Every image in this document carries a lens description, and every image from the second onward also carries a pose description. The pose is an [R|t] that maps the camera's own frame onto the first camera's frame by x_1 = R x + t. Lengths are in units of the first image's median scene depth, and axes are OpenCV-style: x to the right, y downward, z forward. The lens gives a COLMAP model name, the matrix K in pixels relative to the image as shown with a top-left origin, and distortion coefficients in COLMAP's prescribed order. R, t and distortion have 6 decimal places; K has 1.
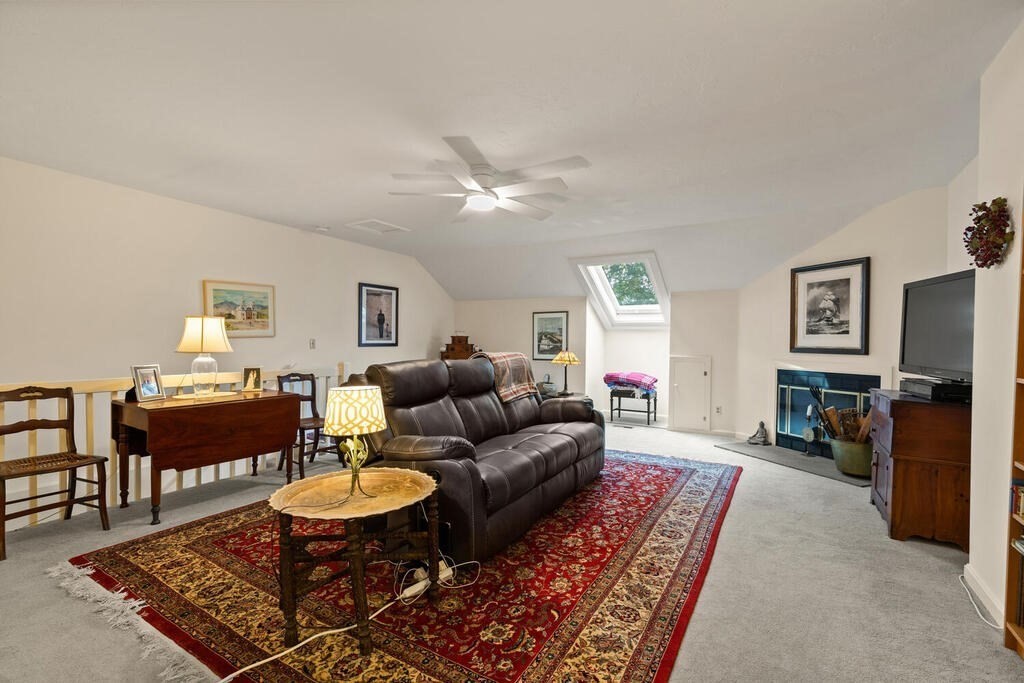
lens RADIAL K [[460.3, 0, 509.7], [0, 460.3, 346.1], [0, 0, 1]] dist [0.016926, -0.000666]
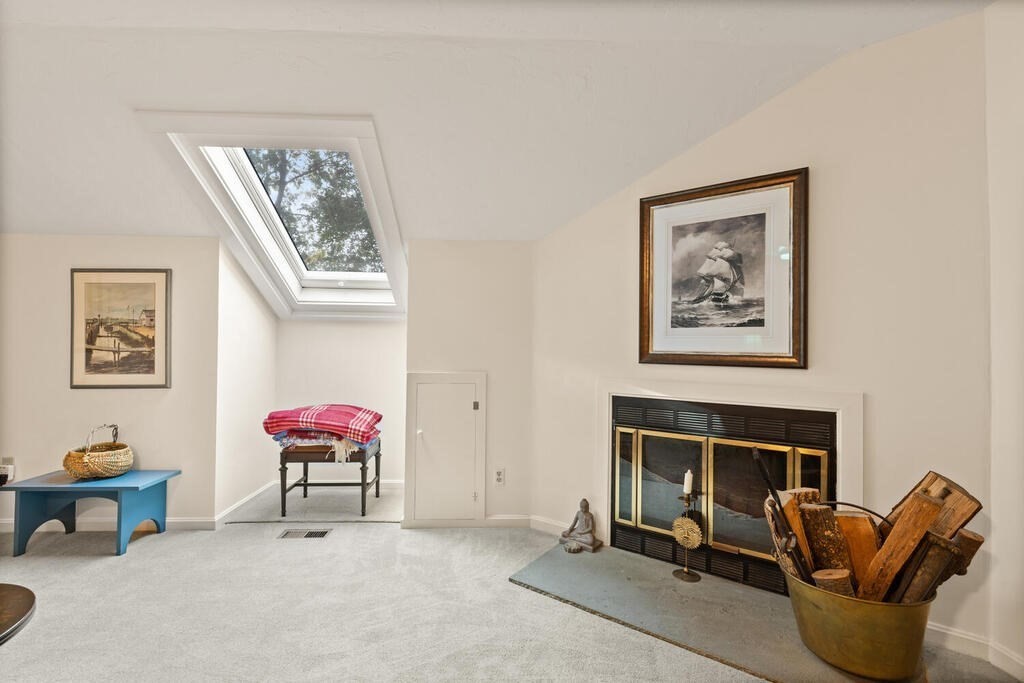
lens RADIAL K [[460.3, 0, 509.7], [0, 460.3, 346.1], [0, 0, 1]] dist [0.016926, -0.000666]
pose [[0.834271, -0.003003, 0.551346, 0.203570], [0.005379, 0.999982, -0.002692, -0.004476], [-0.551328, 0.005212, 0.834272, 0.640686]]
